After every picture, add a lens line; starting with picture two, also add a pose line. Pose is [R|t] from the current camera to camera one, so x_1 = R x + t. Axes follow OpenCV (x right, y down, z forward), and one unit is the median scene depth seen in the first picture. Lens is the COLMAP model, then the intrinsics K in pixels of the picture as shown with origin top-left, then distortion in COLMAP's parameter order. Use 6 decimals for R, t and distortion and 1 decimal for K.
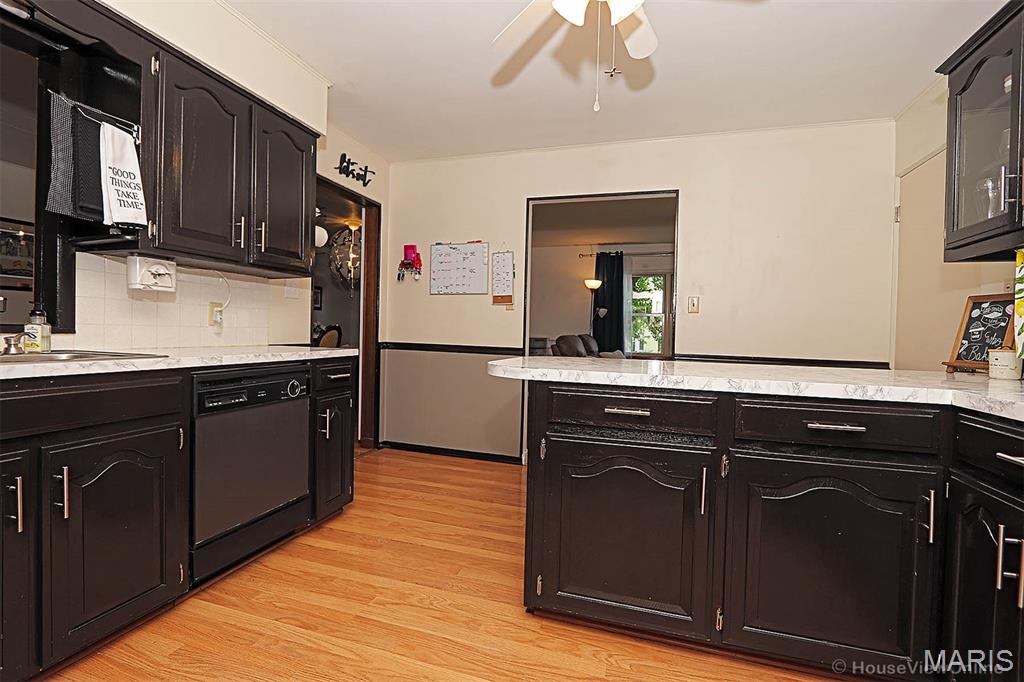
lens RADIAL K [[474.6, 0, 508.6], [0, 474.6, 342.1], [0, 0, 1]] dist [-0.017418, 0.002483]
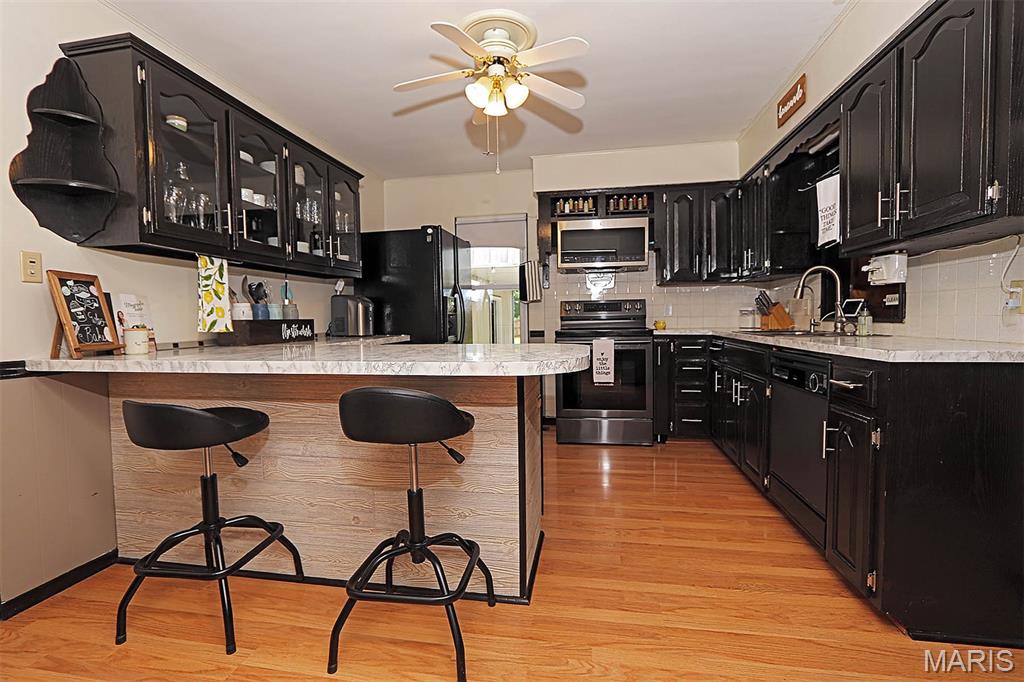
lens RADIAL K [[474.6, 0, 508.7], [0, 474.6, 340.5], [0, 0, 1]] dist [-0.017418, 0.002483]
pose [[-0.991883, -0.005950, -0.127016, 0.276834], [-0.014539, 0.997660, 0.066800, -0.040516], [0.126321, 0.068105, -0.989649, 2.052122]]
